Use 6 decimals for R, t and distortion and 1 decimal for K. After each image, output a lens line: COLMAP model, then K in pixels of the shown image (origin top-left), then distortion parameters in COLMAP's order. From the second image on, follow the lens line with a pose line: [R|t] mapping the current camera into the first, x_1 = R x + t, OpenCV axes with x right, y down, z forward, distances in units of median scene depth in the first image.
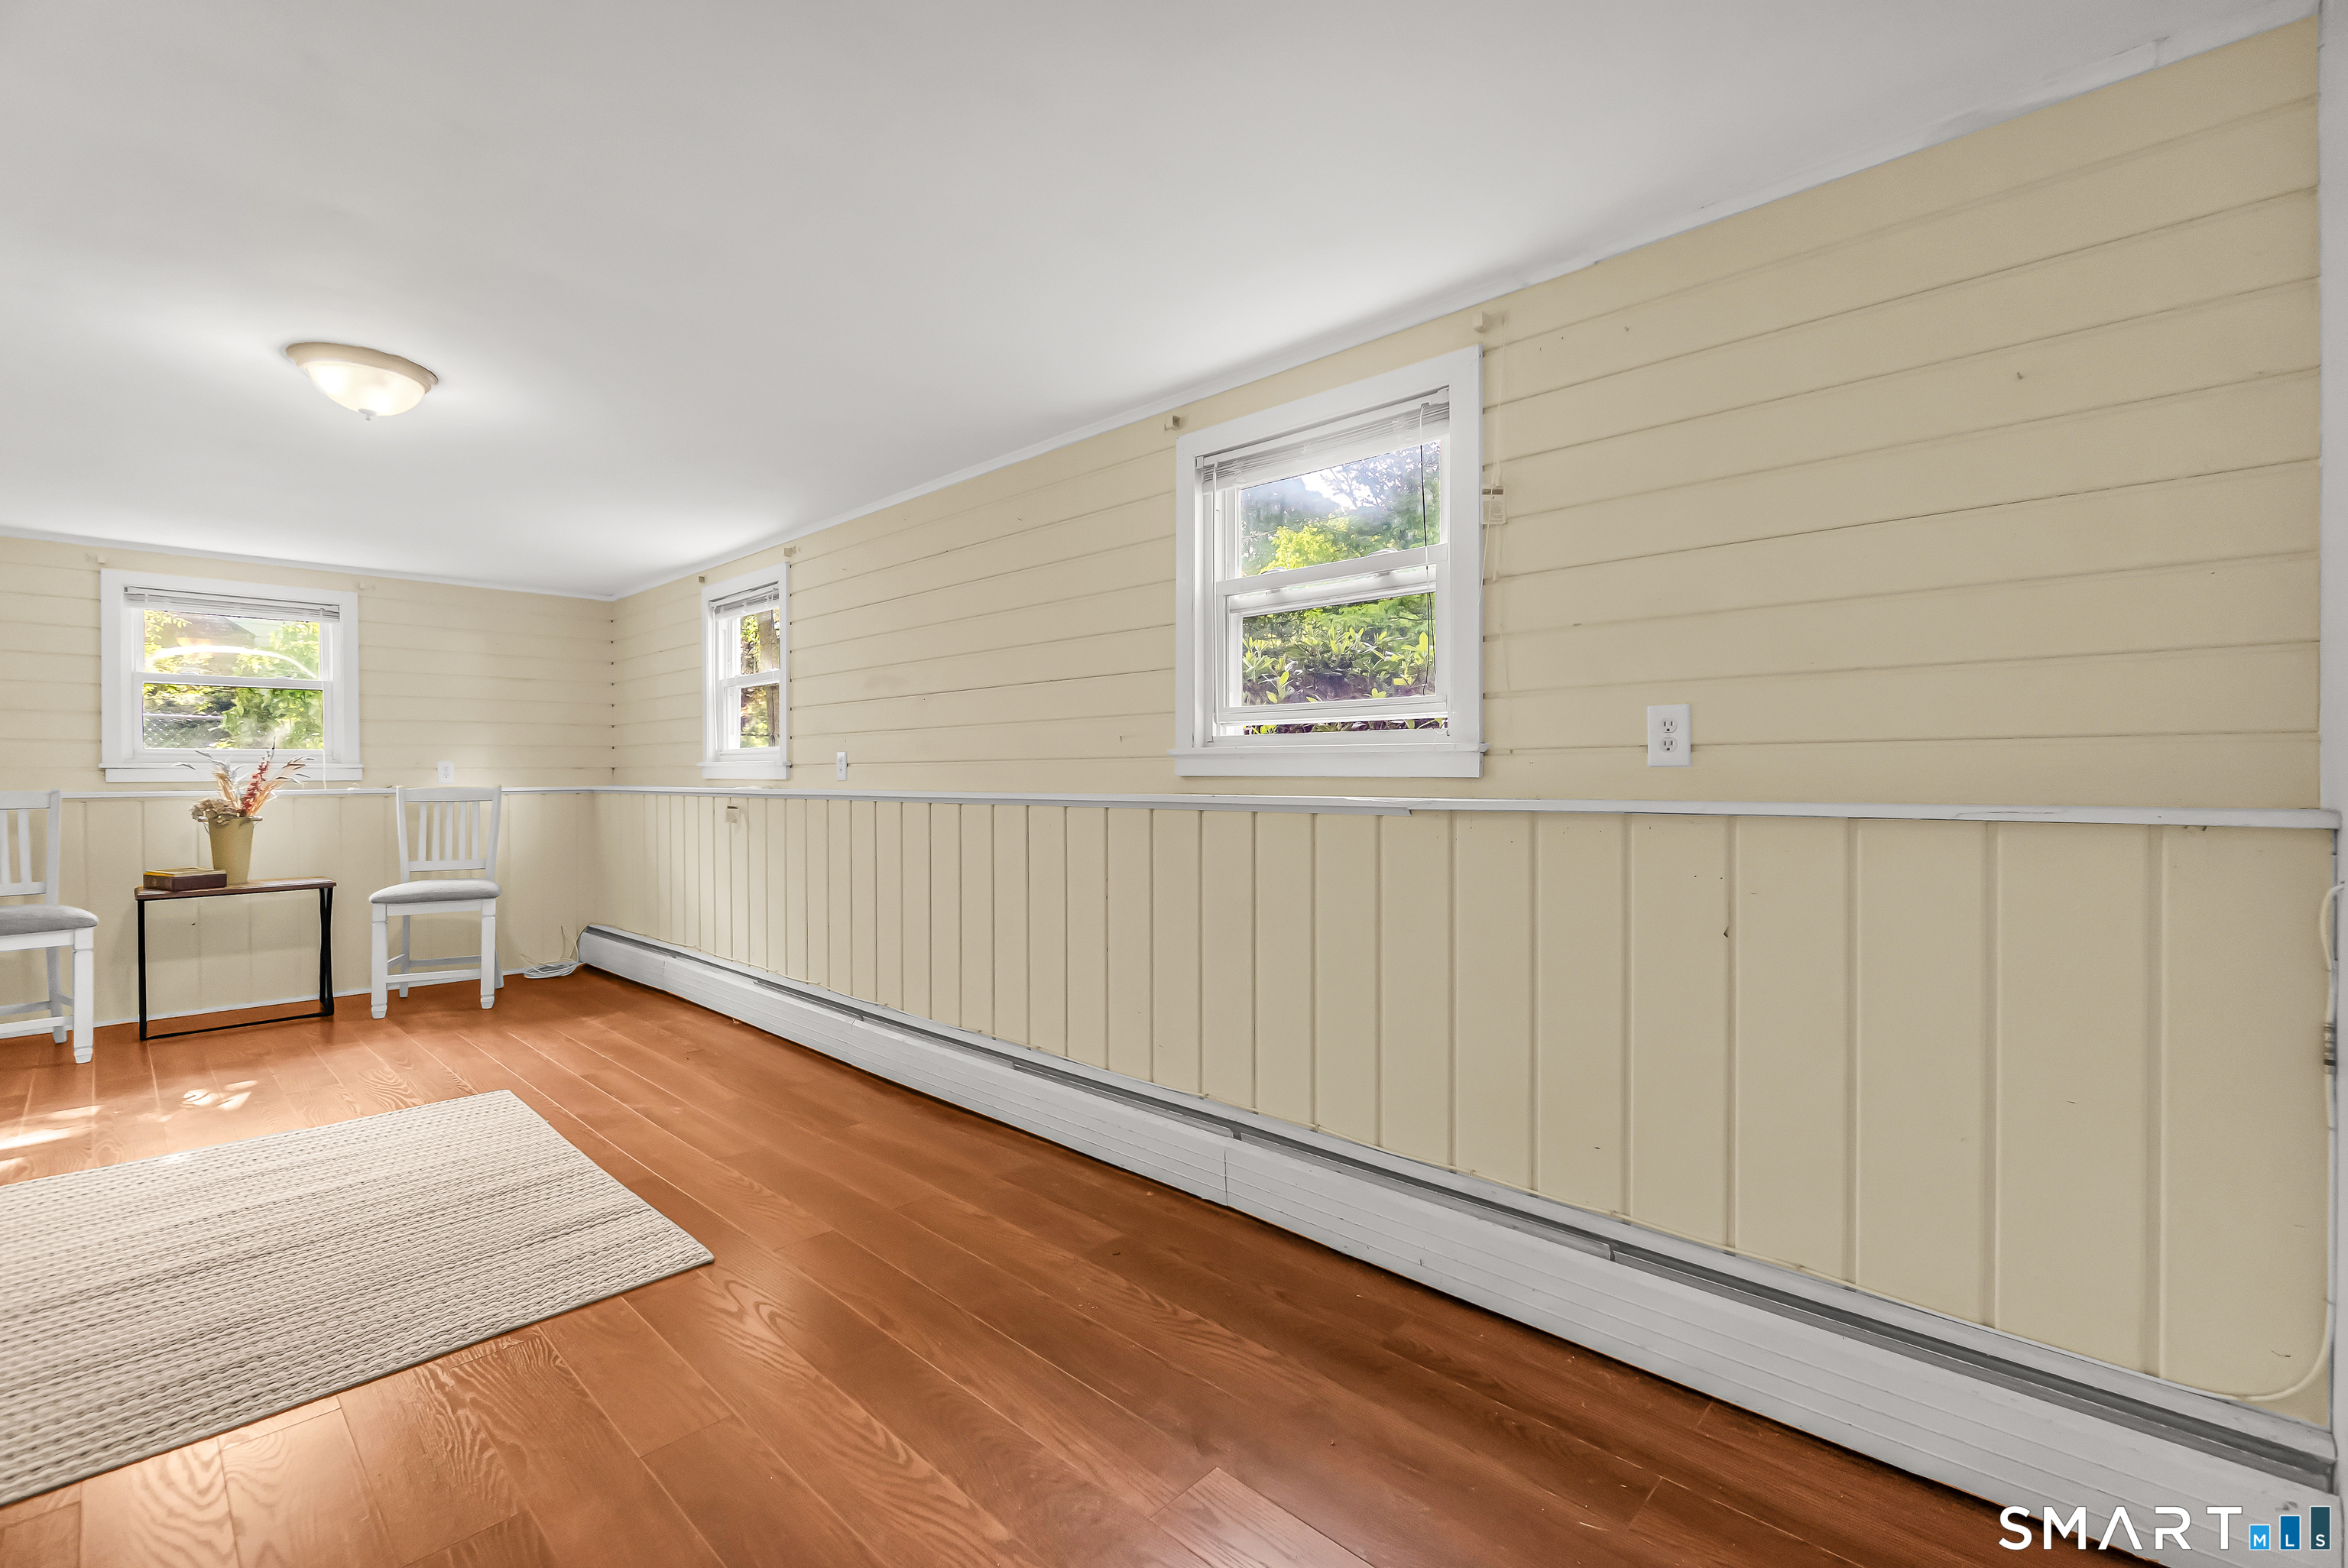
lens RADIAL K [[1016.2, 0, 1164.9], [0, 1016.2, 784.3], [0, 0, 1]] dist [-0.001878, -0.000054]
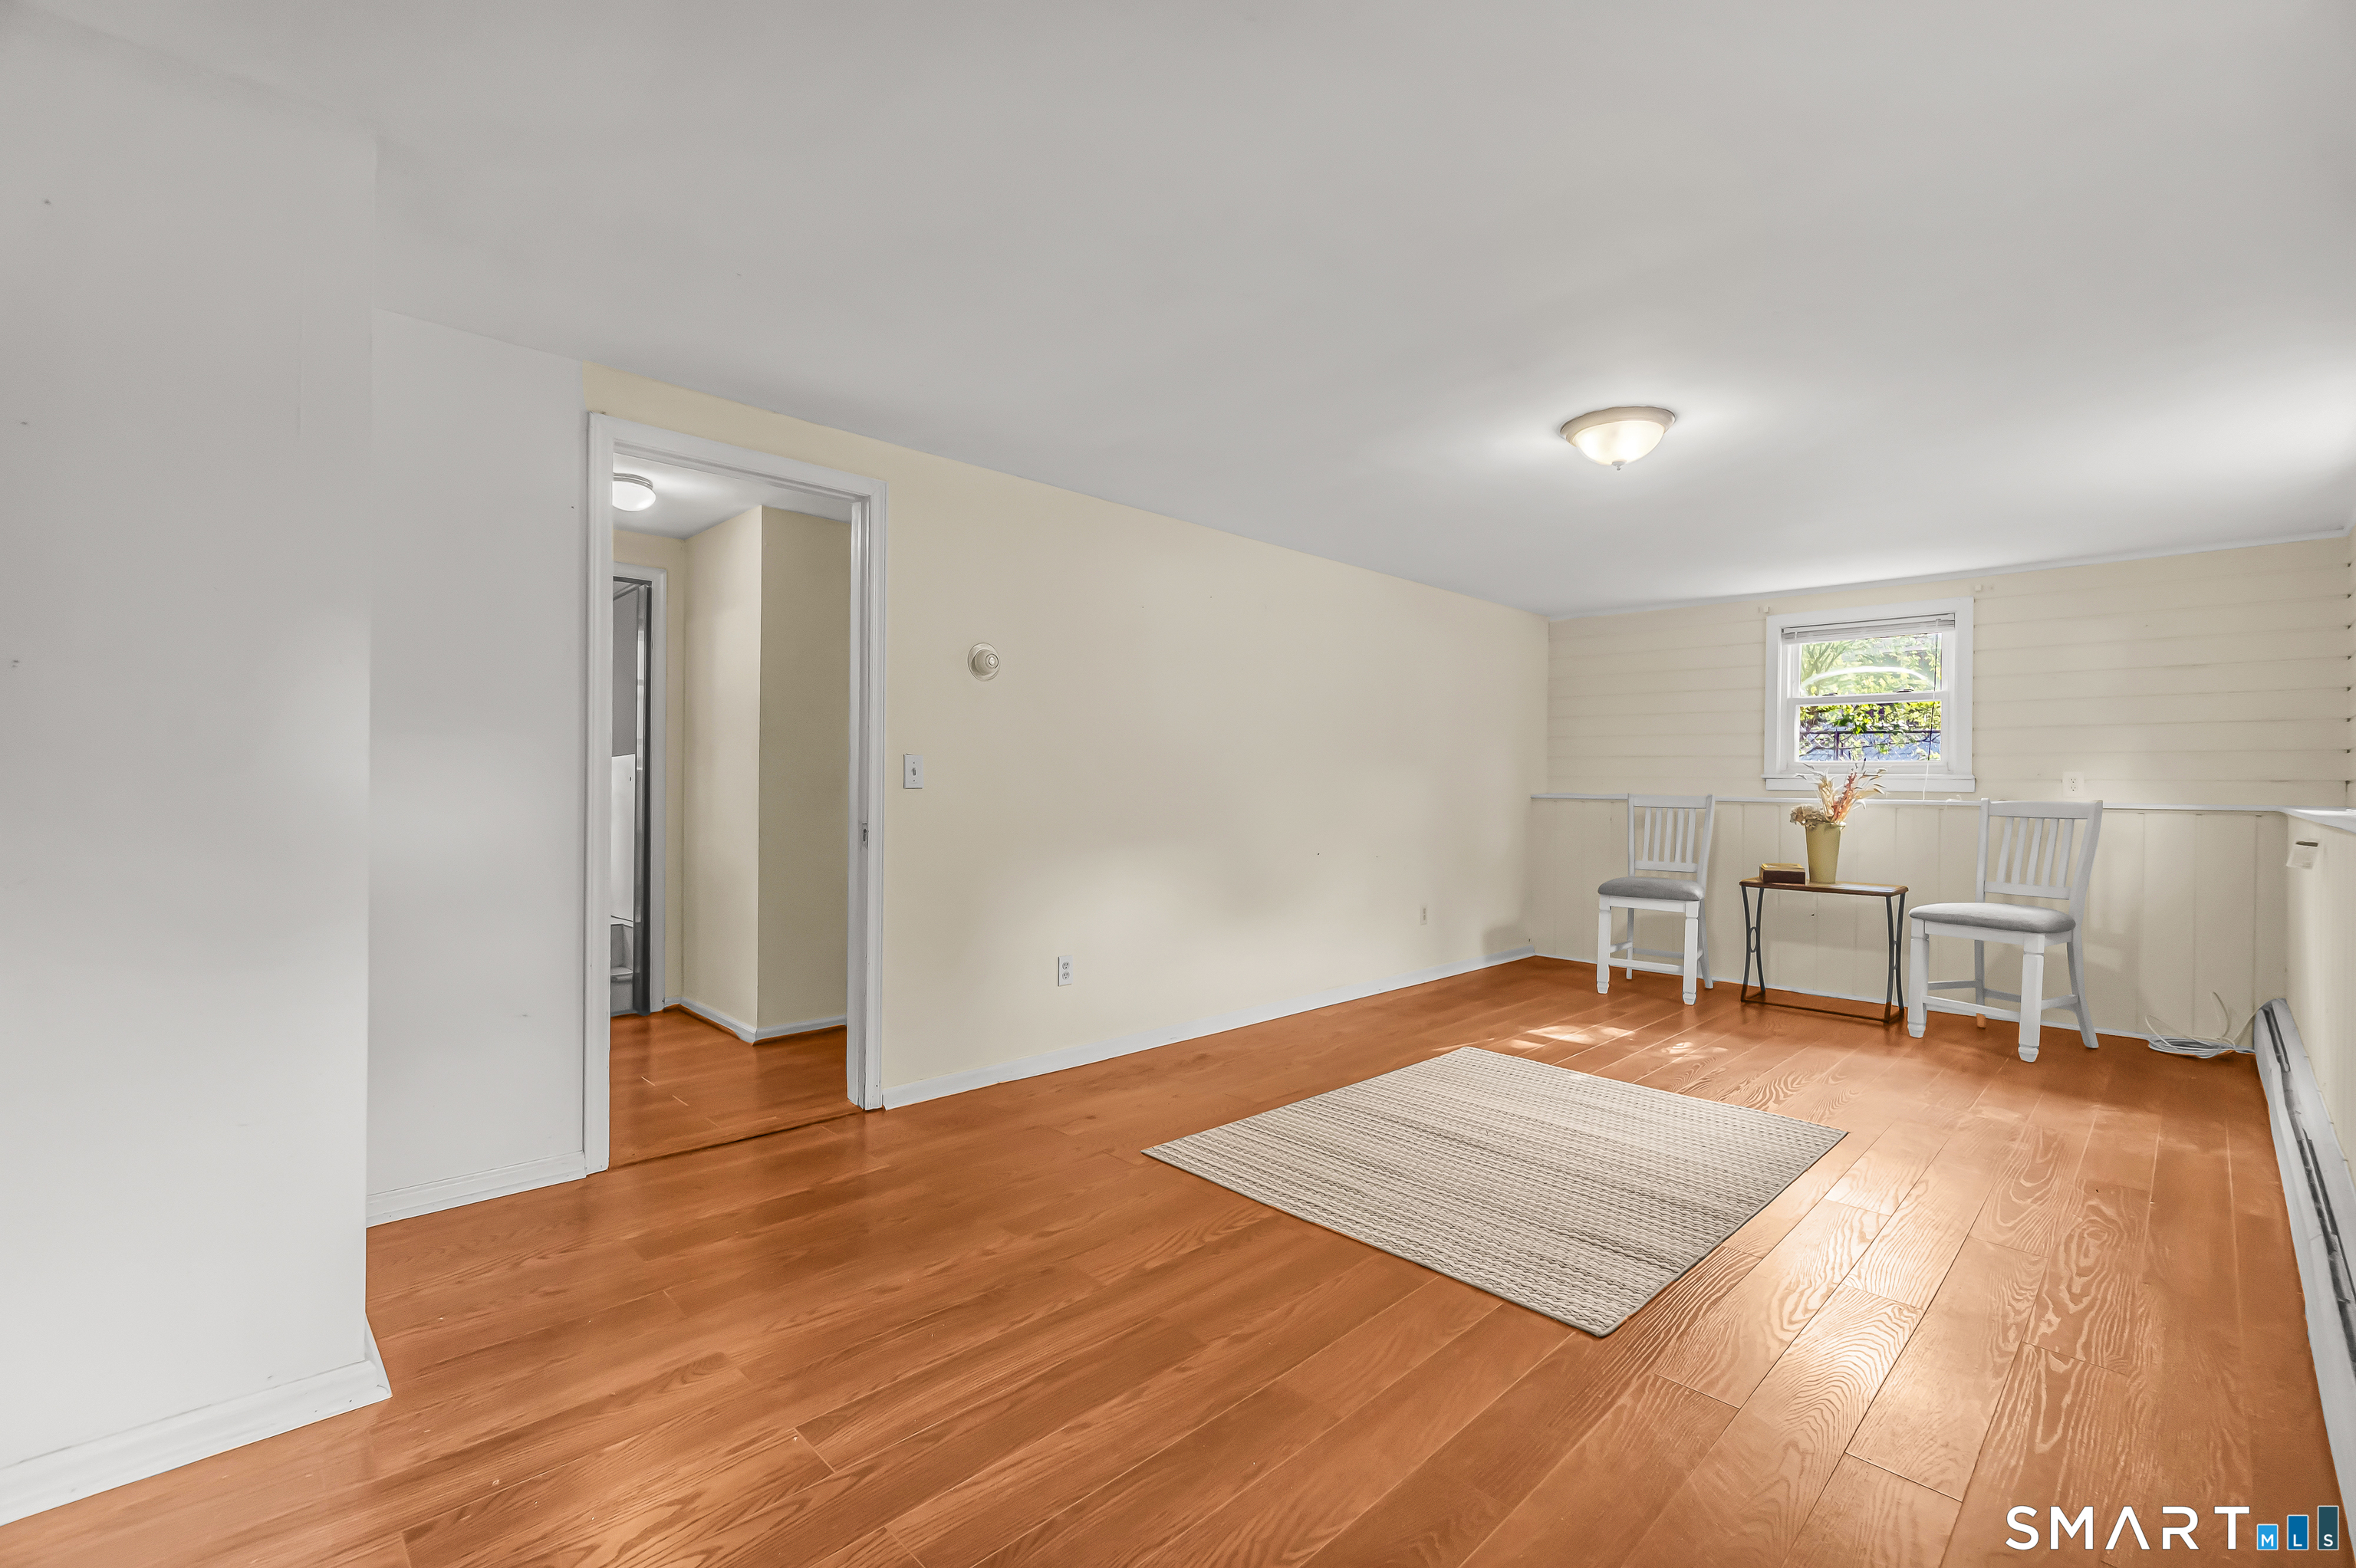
lens RADIAL K [[1019.6, 0, 1168.9], [0, 1019.6, 784.3], [0, 0, 1]] dist [-0.001878, -0.000054]
pose [[-0.032637, 0.007425, -0.999440, 0.222809], [-0.021088, 0.999745, 0.008115, -0.003337], [0.999245, 0.021341, -0.032472, 0.325201]]
